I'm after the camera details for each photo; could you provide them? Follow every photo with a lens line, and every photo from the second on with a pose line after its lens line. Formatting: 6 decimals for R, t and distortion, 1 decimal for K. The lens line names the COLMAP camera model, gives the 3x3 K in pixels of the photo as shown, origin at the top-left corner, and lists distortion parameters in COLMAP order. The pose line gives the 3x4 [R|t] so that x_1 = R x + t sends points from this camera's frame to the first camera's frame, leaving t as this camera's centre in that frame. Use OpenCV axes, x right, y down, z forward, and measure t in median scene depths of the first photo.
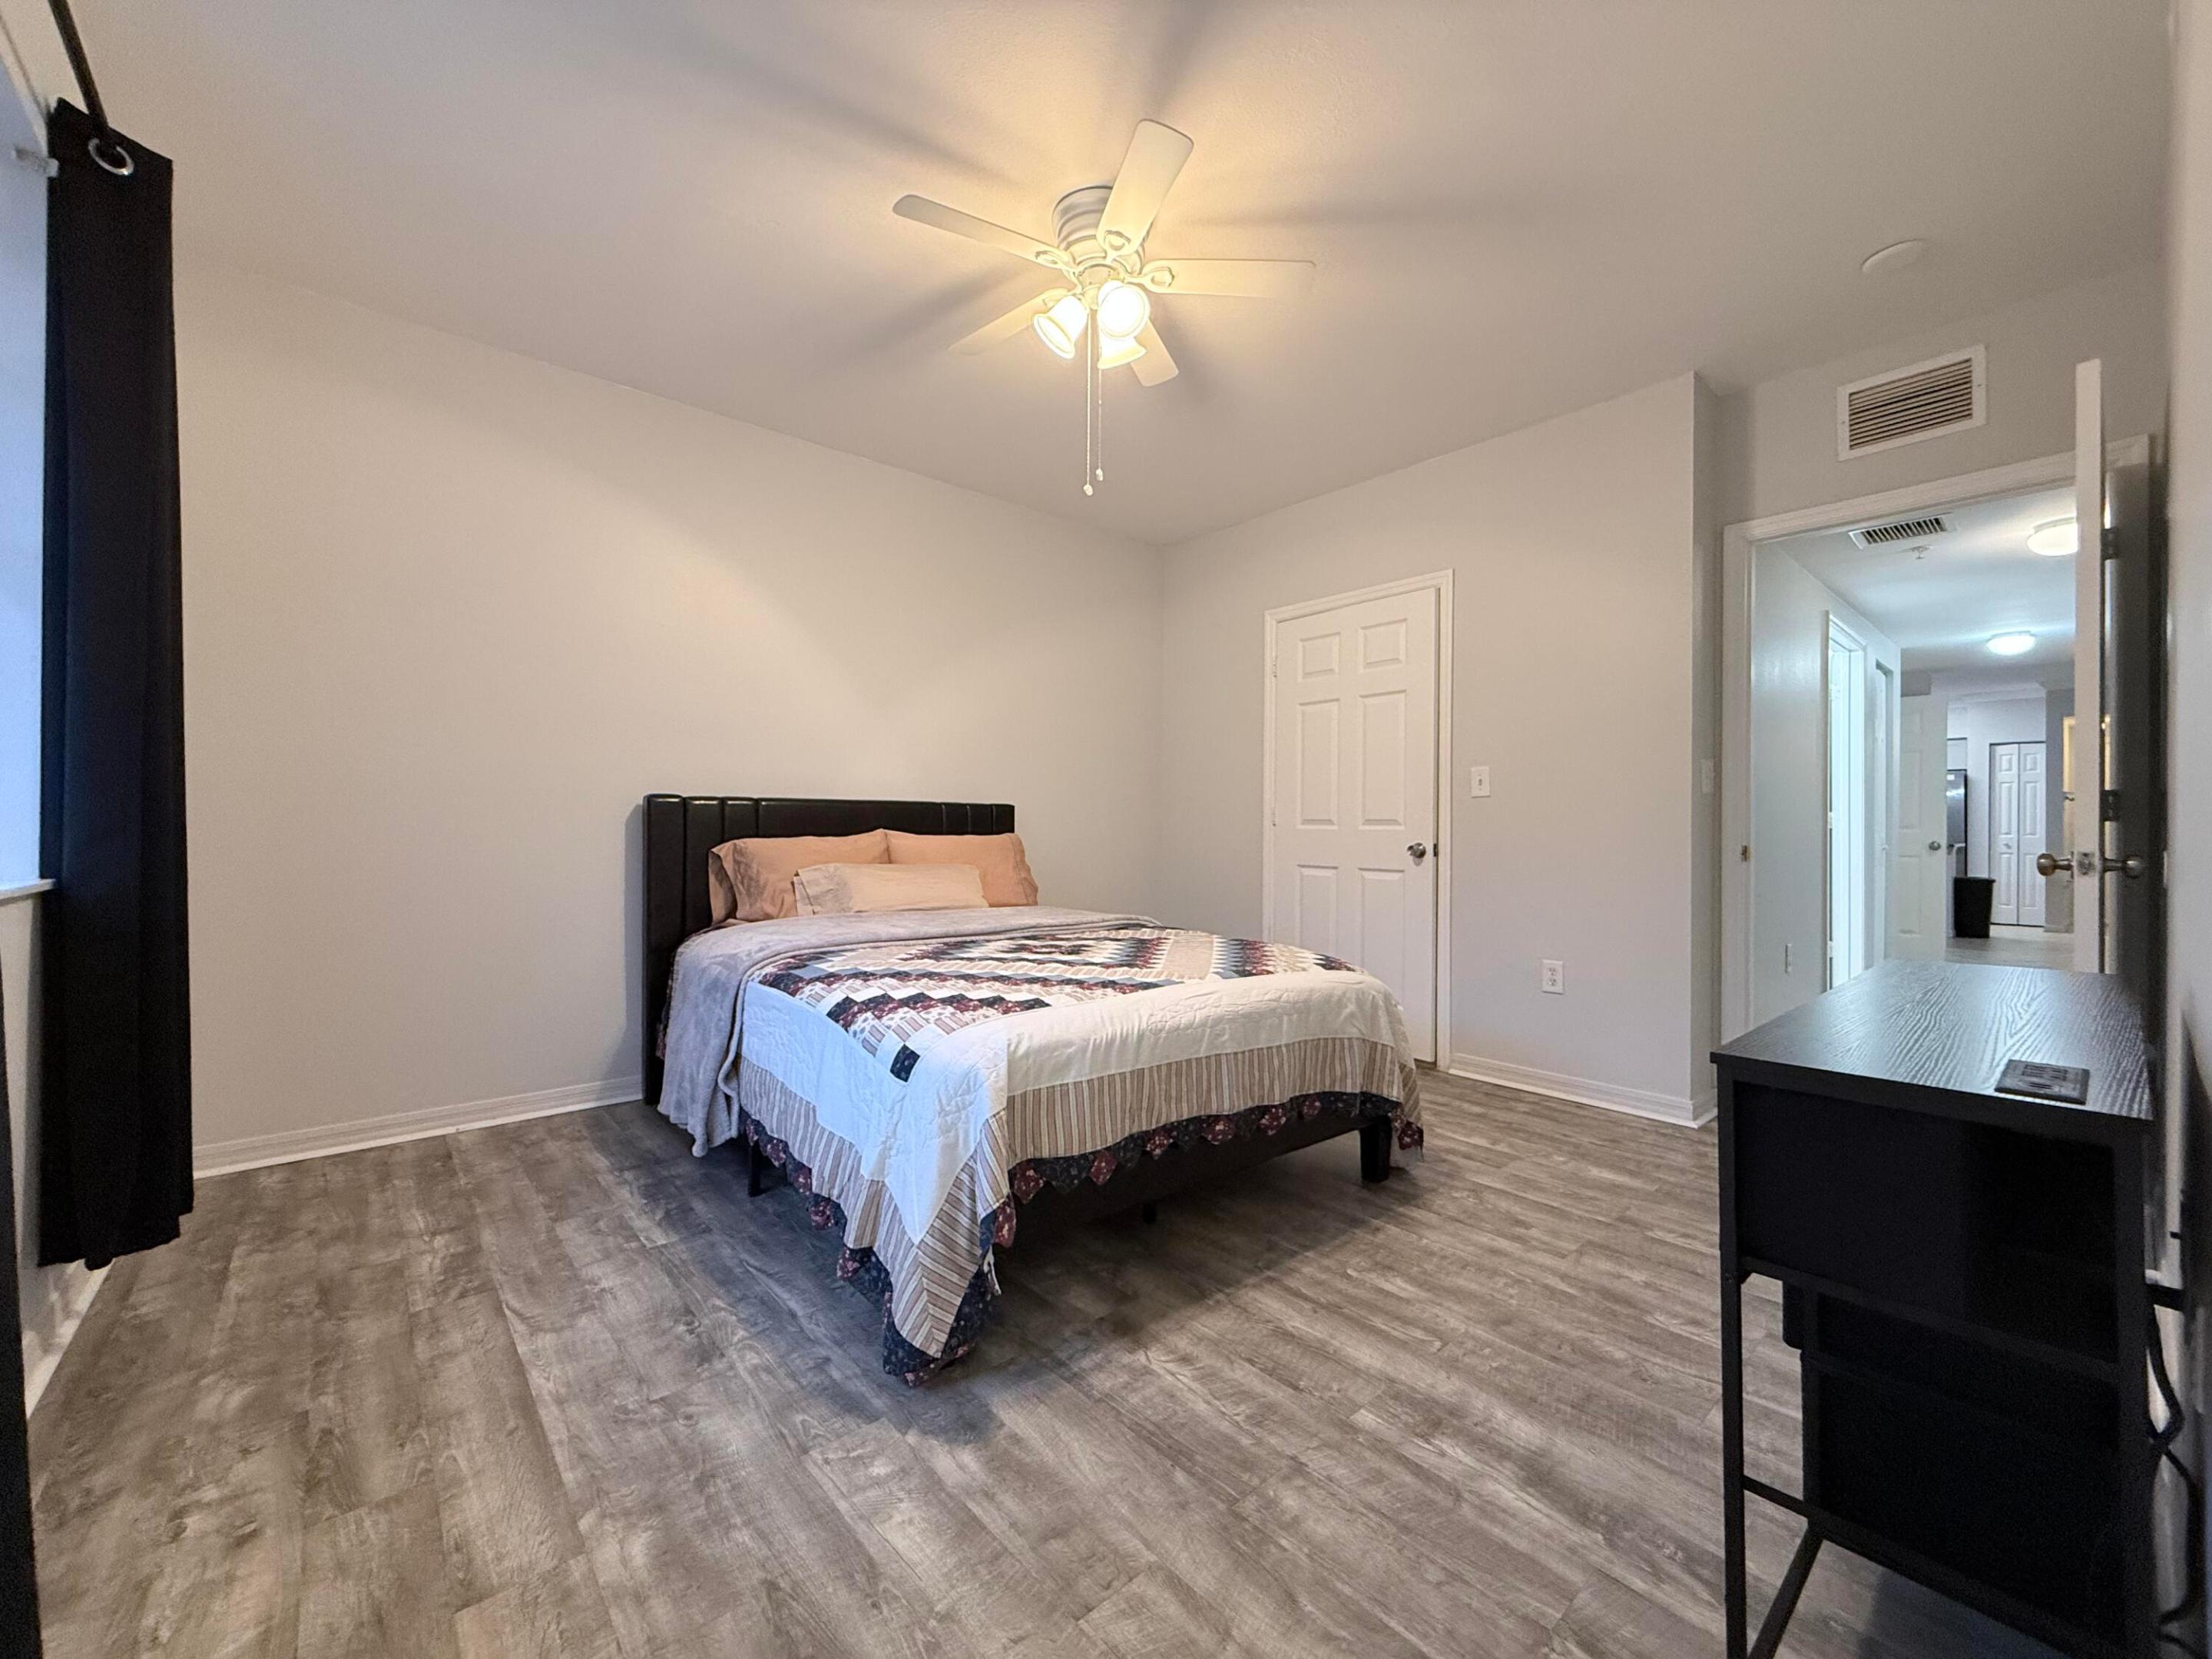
lens RADIAL K [[877.2, 0, 1106.0], [0, 877.2, 829.5], [0, 0, 1]] dist [0.001439, -0.000148]
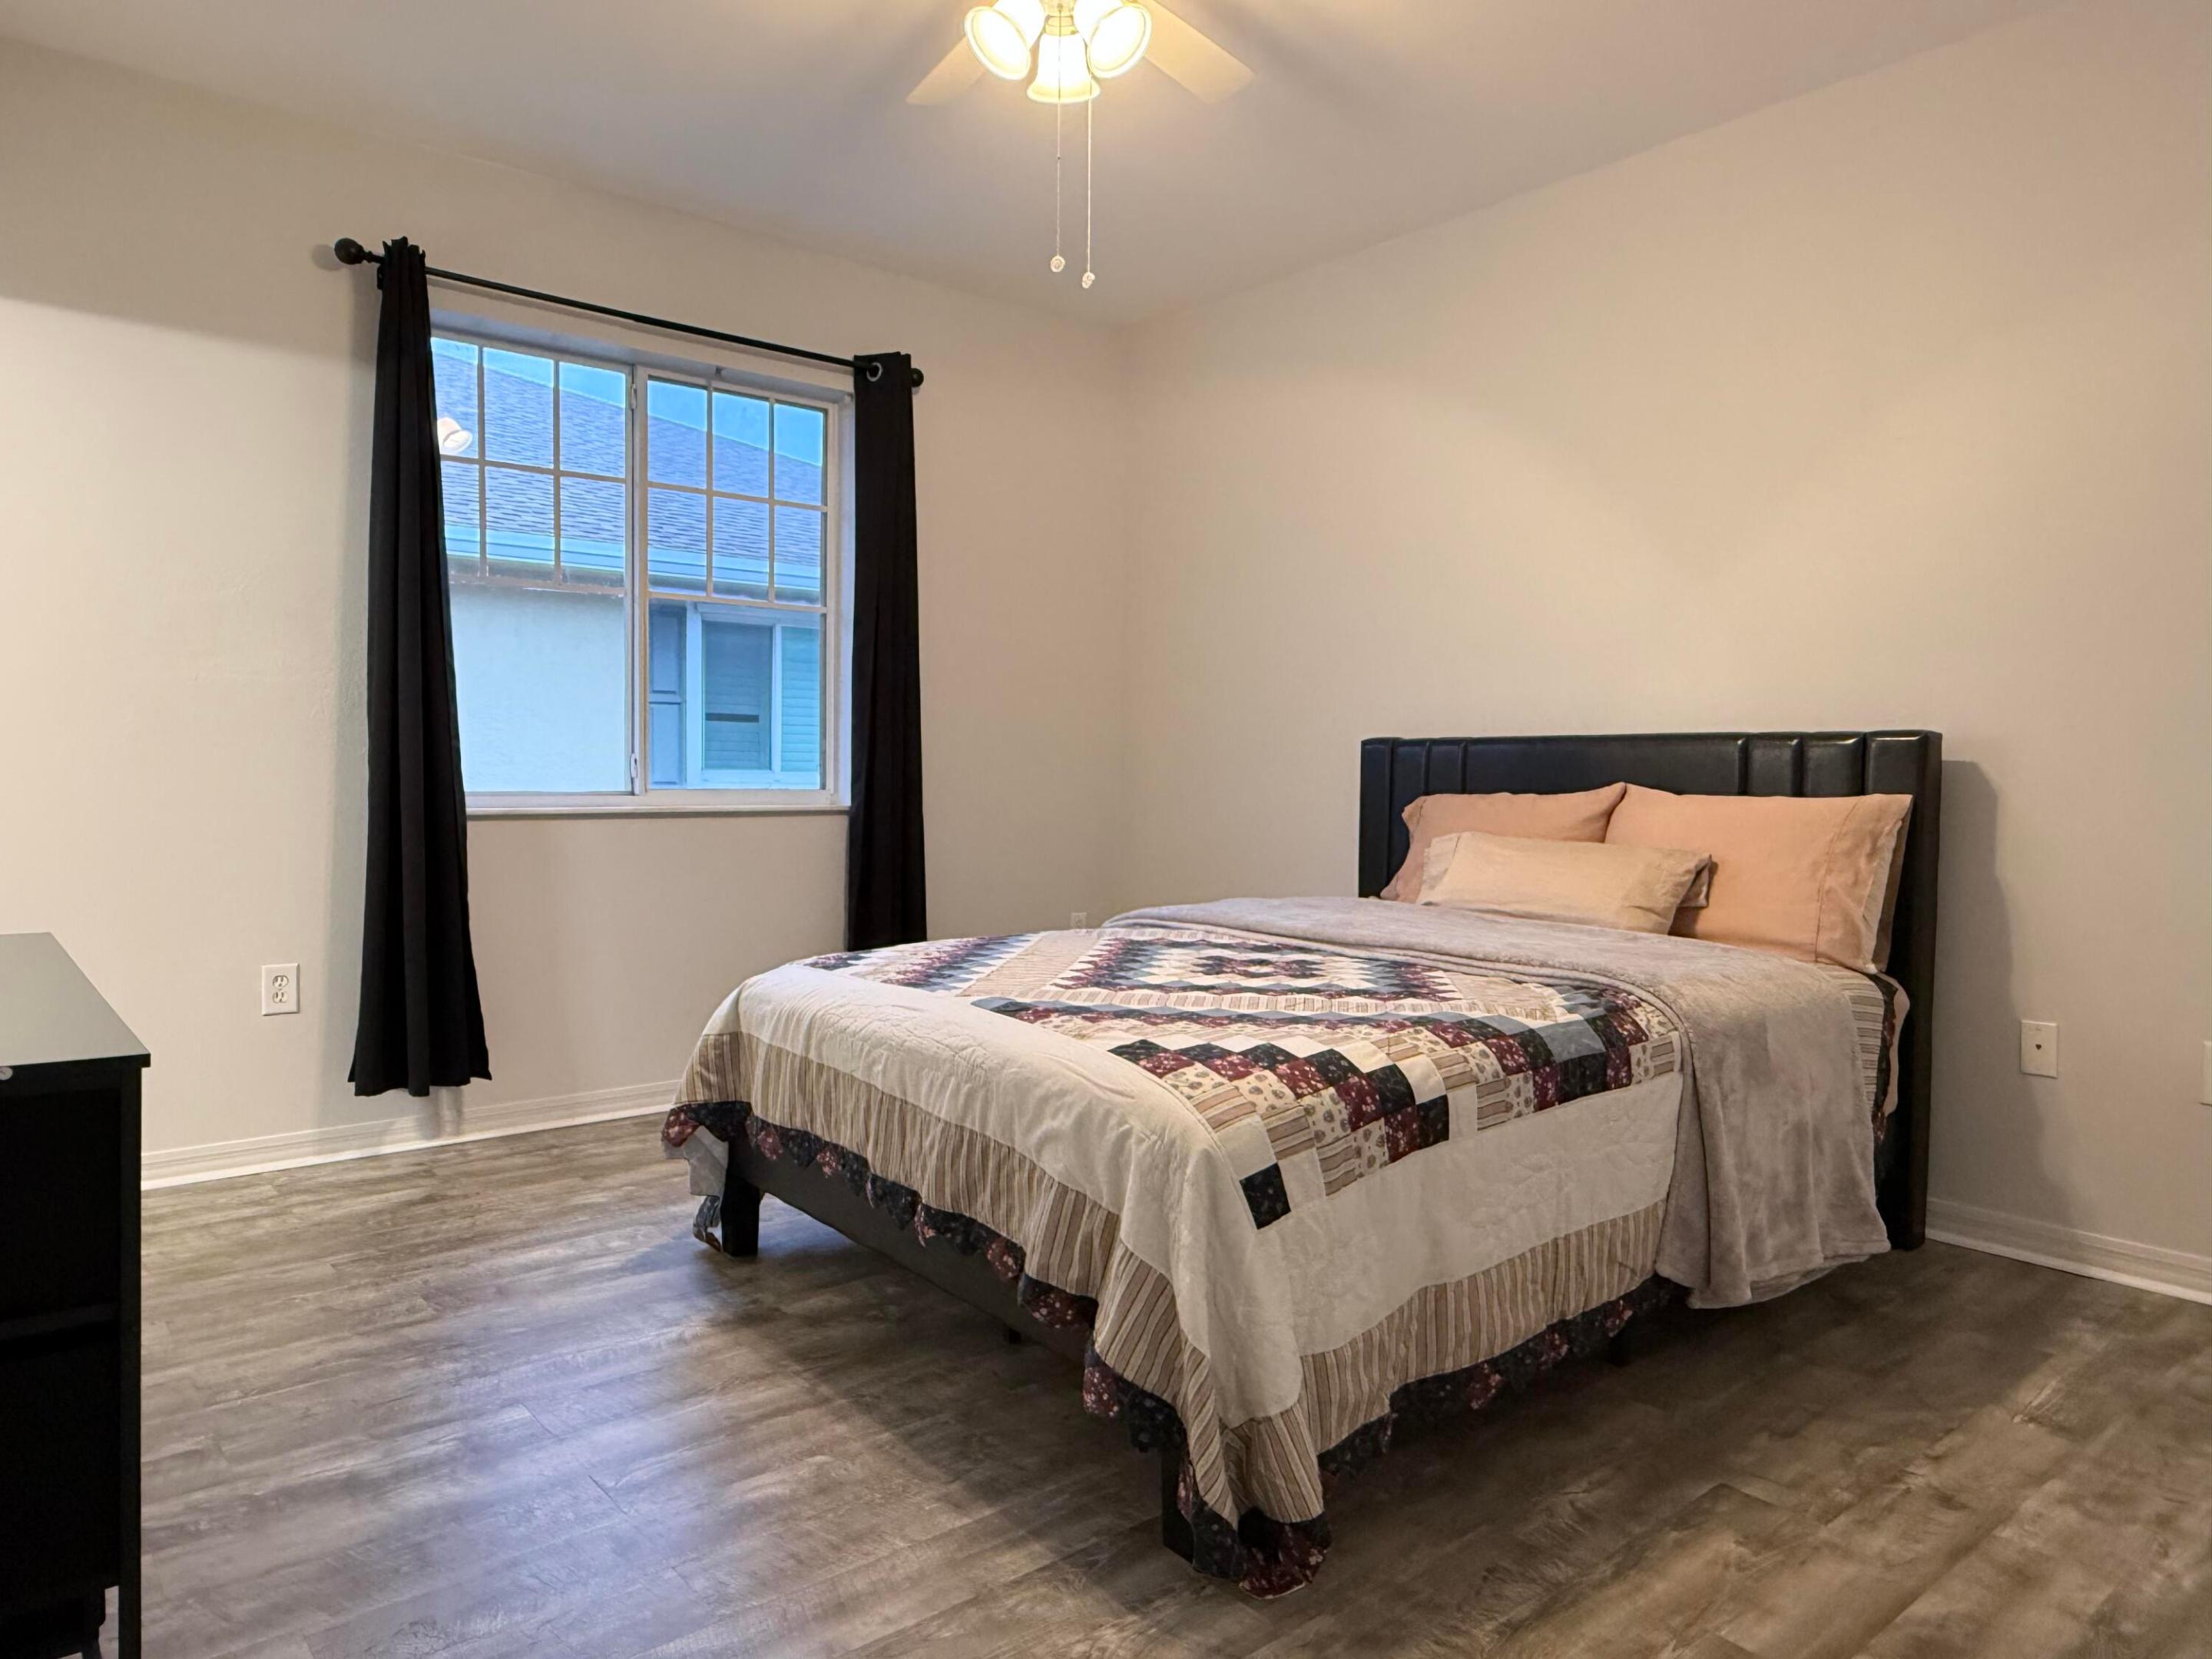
lens RADIAL K [[1444.5, 0, 1106.0], [0, 1444.5, 829.5], [0, 0, 1]] dist [-0.001183, 0.005235]
pose [[-0.022239, 0.033293, -0.999198, 1.501492], [-0.011460, 0.999371, 0.033554, 0.003088], [0.999687, 0.012197, -0.021843, 1.392887]]
